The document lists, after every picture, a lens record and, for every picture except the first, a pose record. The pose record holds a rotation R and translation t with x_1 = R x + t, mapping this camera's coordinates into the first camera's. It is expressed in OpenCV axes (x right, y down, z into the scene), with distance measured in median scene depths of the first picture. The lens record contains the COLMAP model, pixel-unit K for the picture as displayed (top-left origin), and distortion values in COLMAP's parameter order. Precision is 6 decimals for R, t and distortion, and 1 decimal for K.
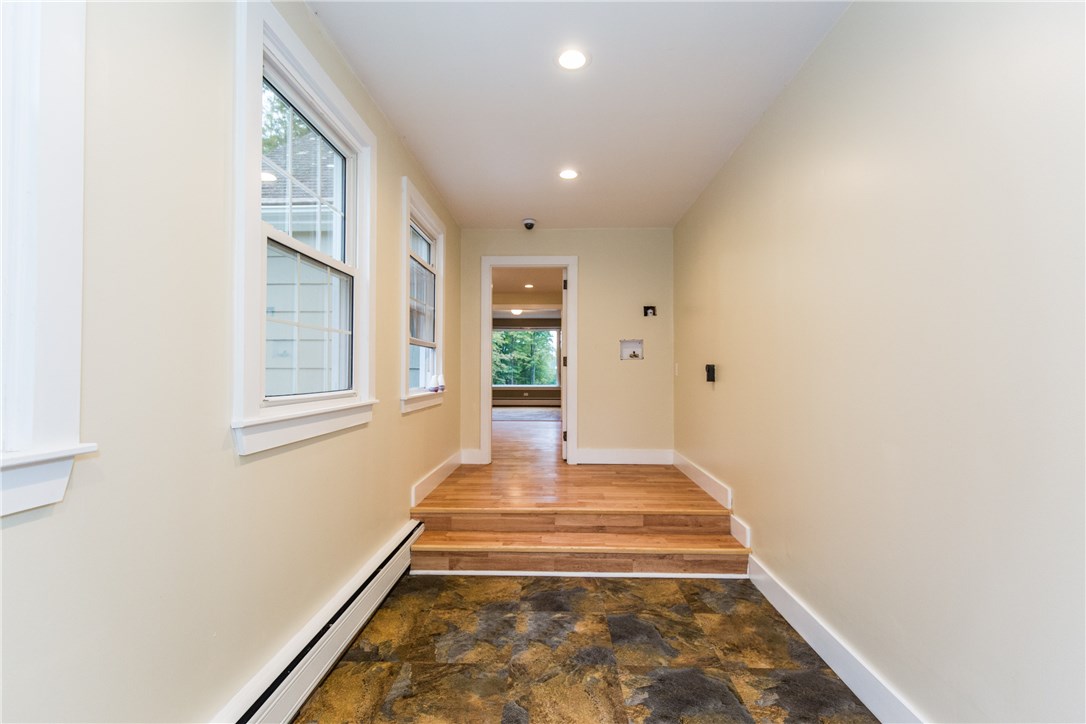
lens RADIAL K [[486.2, 0, 546.8], [0, 486.2, 361.8], [0, 0, 1]] dist [0.008063, -0.000111]
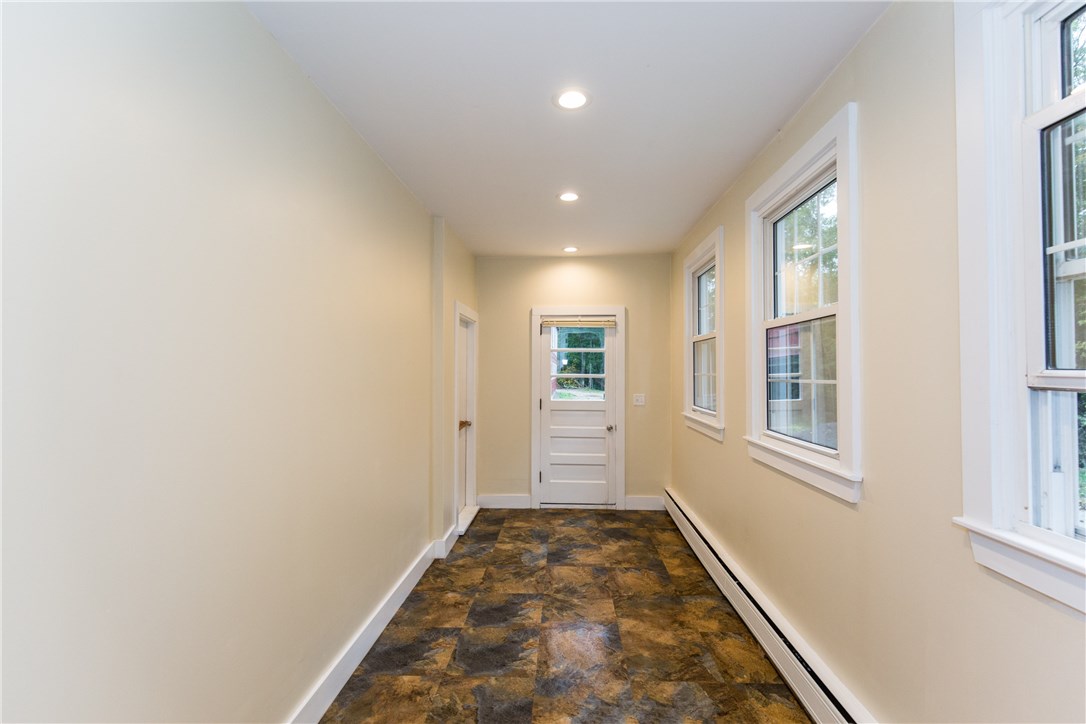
lens RADIAL K [[486.2, 0, 546.8], [0, 486.2, 361.8], [0, 0, 1]] dist [0.008063, -0.000111]
pose [[-0.999788, -0.000603, 0.020582, 0.093152], [-0.001351, 0.999338, -0.036356, -0.074582], [-0.020547, -0.036376, -0.999127, 2.154392]]
